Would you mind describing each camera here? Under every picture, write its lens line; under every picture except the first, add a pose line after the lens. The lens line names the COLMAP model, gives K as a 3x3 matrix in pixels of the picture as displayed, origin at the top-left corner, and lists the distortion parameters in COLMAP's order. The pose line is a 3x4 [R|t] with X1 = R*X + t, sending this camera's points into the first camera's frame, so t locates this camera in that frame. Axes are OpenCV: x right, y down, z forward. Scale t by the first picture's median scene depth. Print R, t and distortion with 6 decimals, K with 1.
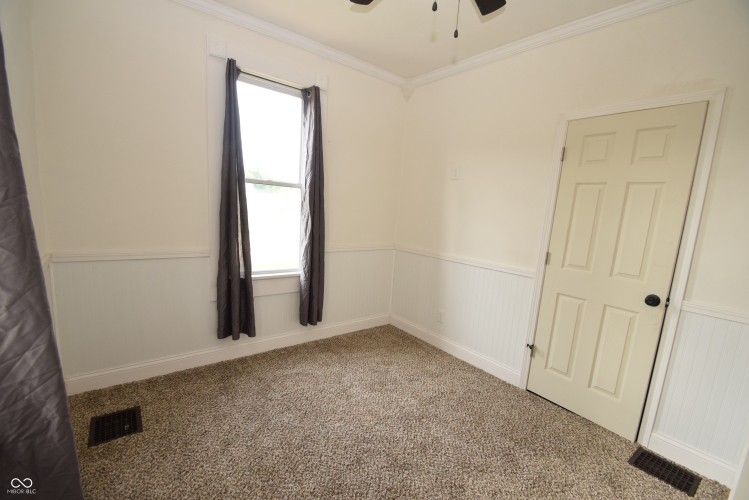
lens RADIAL K [[326.6, 0, 373.2], [0, 326.6, 249.9], [0, 0, 1]] dist [-0.001418, -0.008022]
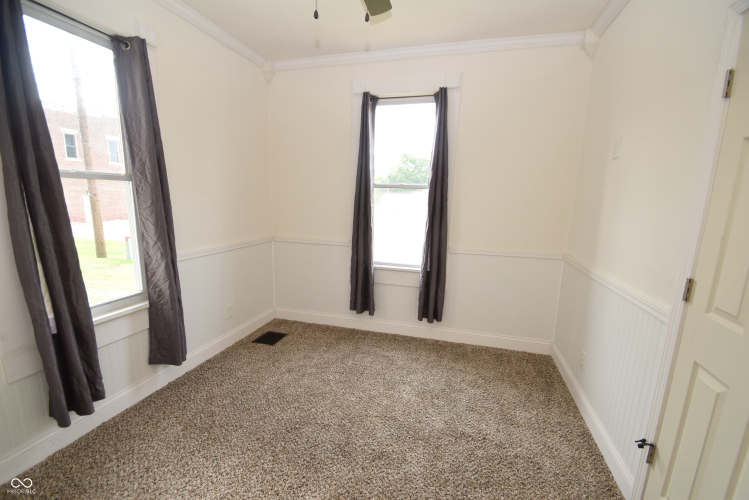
lens RADIAL K [[326.6, 0, 371.9], [0, 326.6, 252.7], [0, 0, 1]] dist [-0.001418, -0.008022]
pose [[0.590671, 0.080402, -0.802897, 0.603805], [-0.091604, 0.995272, 0.032275, -0.004671], [0.801696, 0.054485, 0.595243, 0.275926]]
